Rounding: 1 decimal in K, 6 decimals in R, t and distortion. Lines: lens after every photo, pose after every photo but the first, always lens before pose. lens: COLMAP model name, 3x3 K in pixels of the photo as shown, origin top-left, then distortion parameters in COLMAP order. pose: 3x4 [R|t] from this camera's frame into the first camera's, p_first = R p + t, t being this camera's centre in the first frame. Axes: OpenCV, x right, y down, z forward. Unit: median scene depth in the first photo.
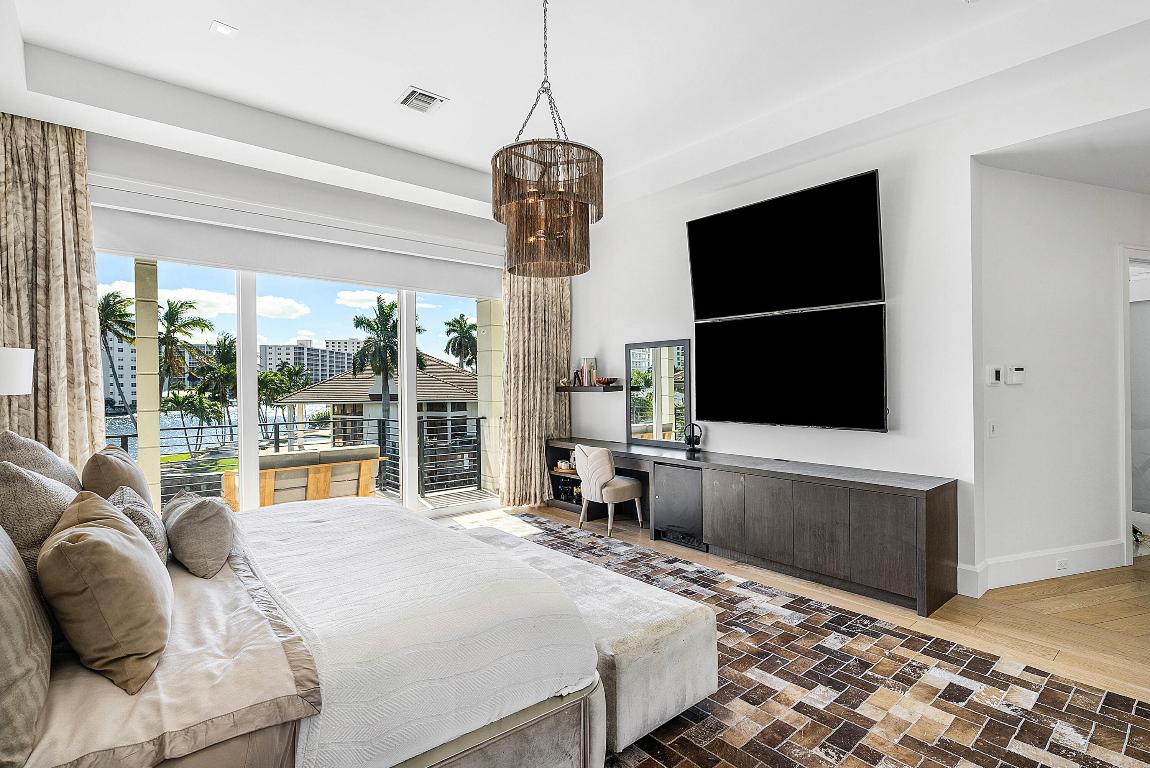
lens RADIAL K [[545.4, 0, 576.0], [0, 545.4, 392.6], [0, 0, 1]] dist [0.025516, 0.000483]
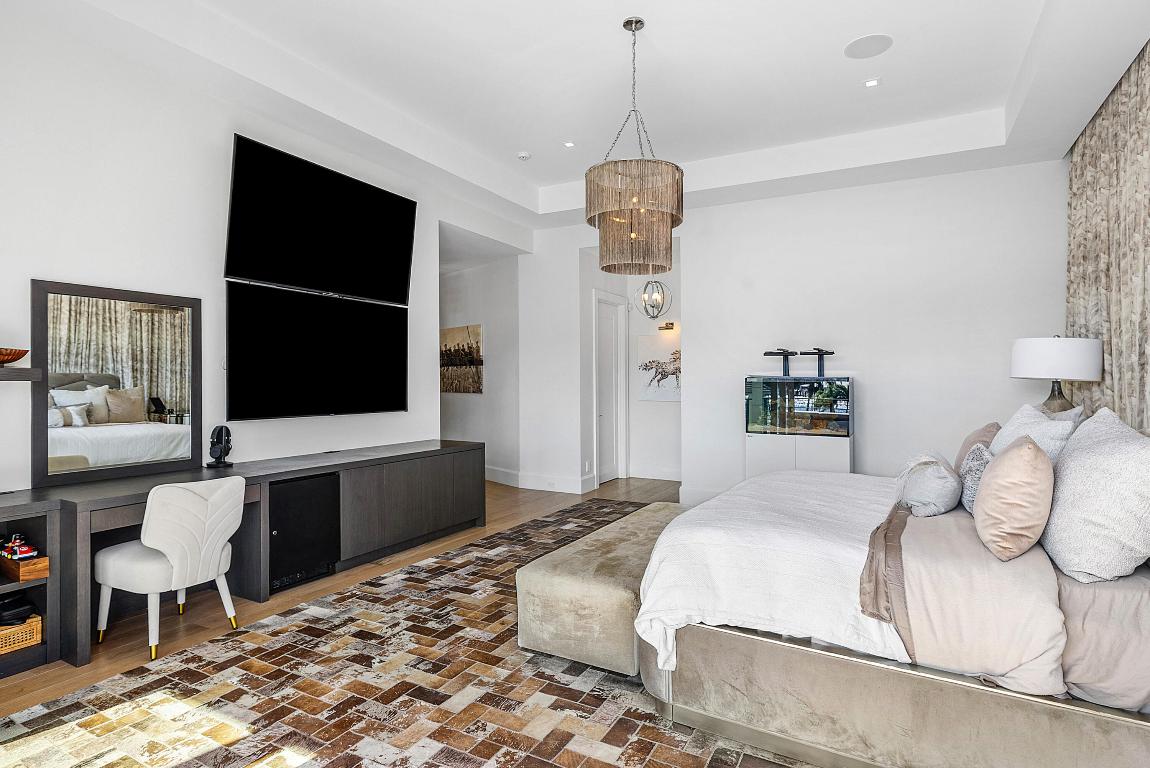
lens RADIAL K [[586.9, 0, 574.8], [0, 586.9, 378.5], [0, 0, 1]] dist [0.001742, 0.000496]
pose [[-0.341740, 0.004156, 0.939785, -0.323598], [0.008366, 0.999964, -0.001380, 0.000793], [-0.939757, 0.007390, -0.341762, 0.432773]]
